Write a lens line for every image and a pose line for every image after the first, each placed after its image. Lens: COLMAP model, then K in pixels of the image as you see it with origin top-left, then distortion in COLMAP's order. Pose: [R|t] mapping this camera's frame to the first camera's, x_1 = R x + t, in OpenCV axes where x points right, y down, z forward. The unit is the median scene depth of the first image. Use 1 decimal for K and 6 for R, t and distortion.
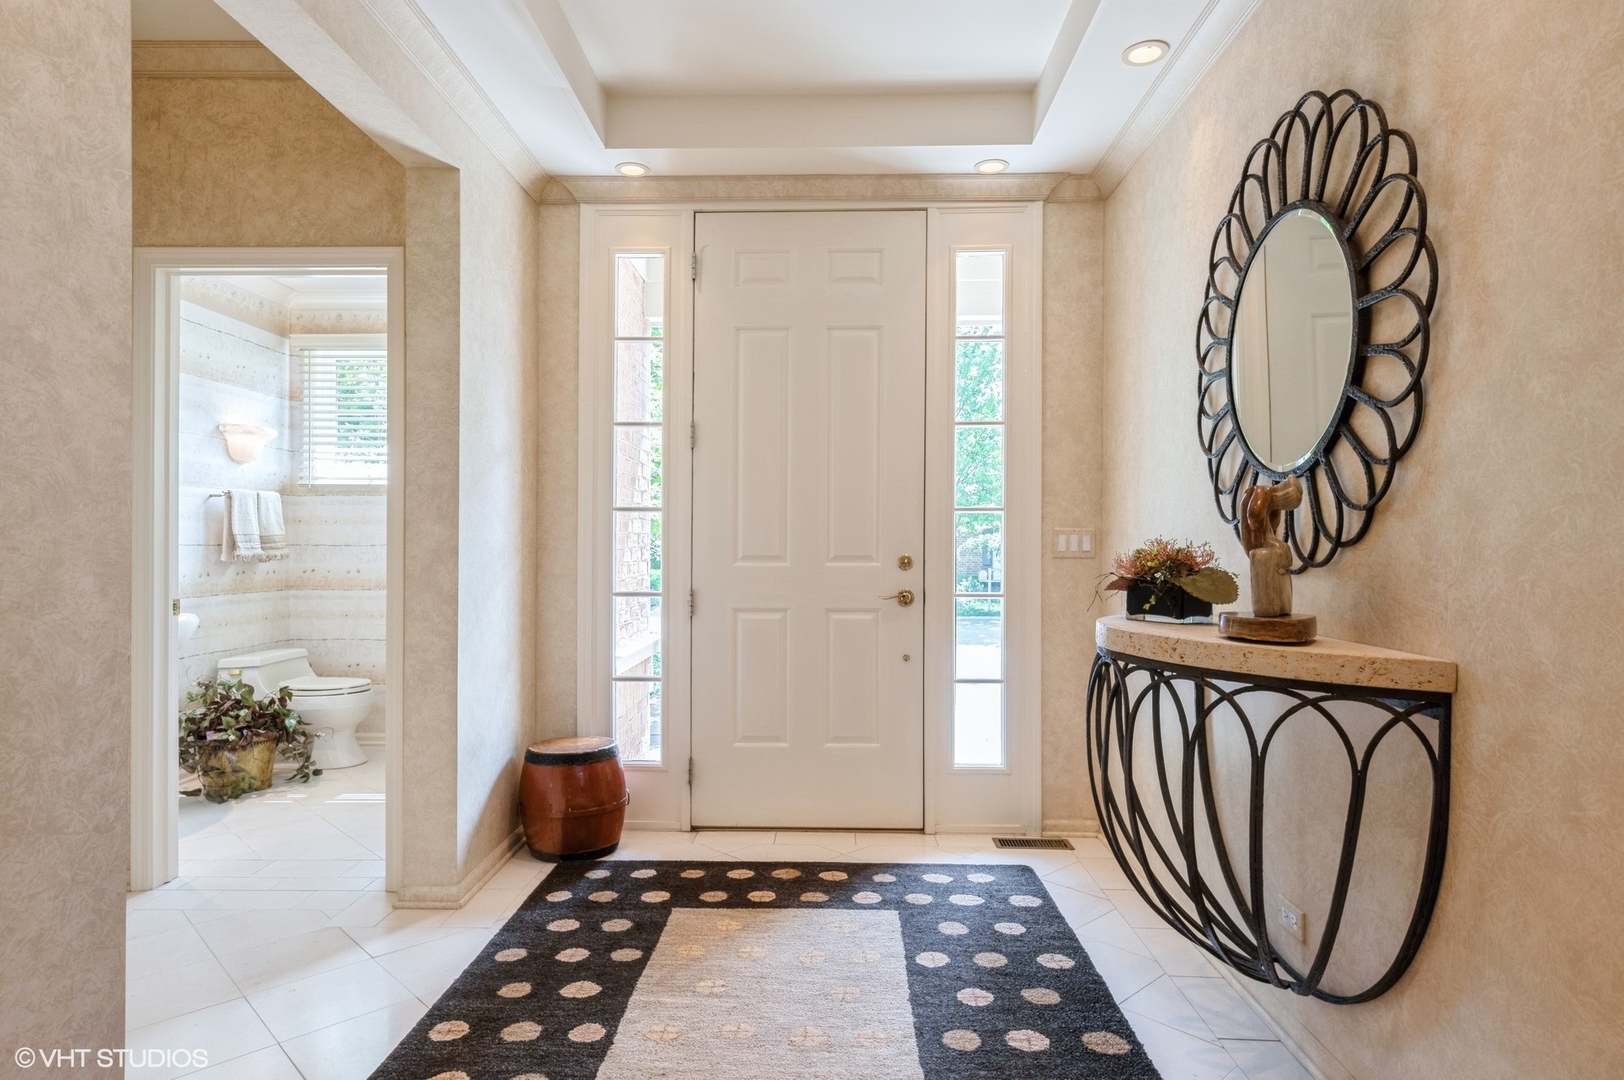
lens RADIAL K [[905.8, 0, 818.0], [0, 905.8, 540.6], [0, 0, 1]] dist [-0.005163, -0.000573]
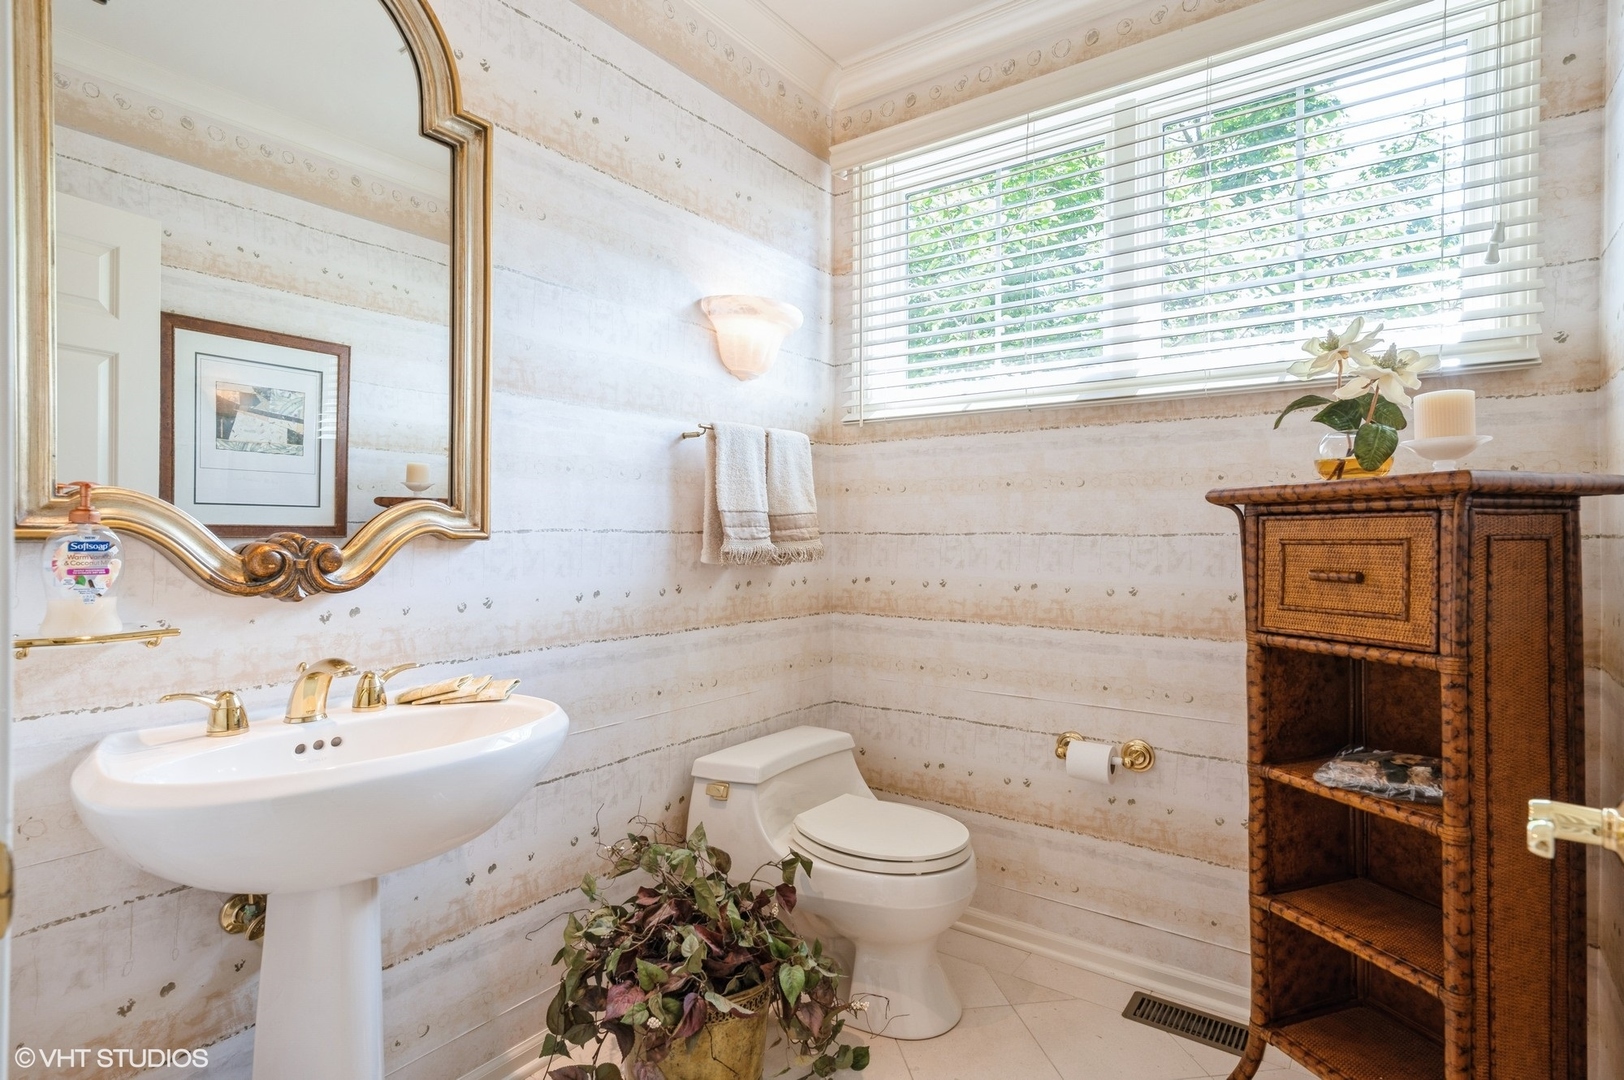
lens RADIAL K [[825.4, 0, 814.4], [0, 825.4, 535.8], [0, 0, 1]] dist [-0.006080, -0.000192]
pose [[0.816504, 0.003290, -0.577330, -0.318289], [-0.000322, 0.999986, 0.005242, 0.004415], [0.577340, -0.004094, 0.816494, 0.615868]]
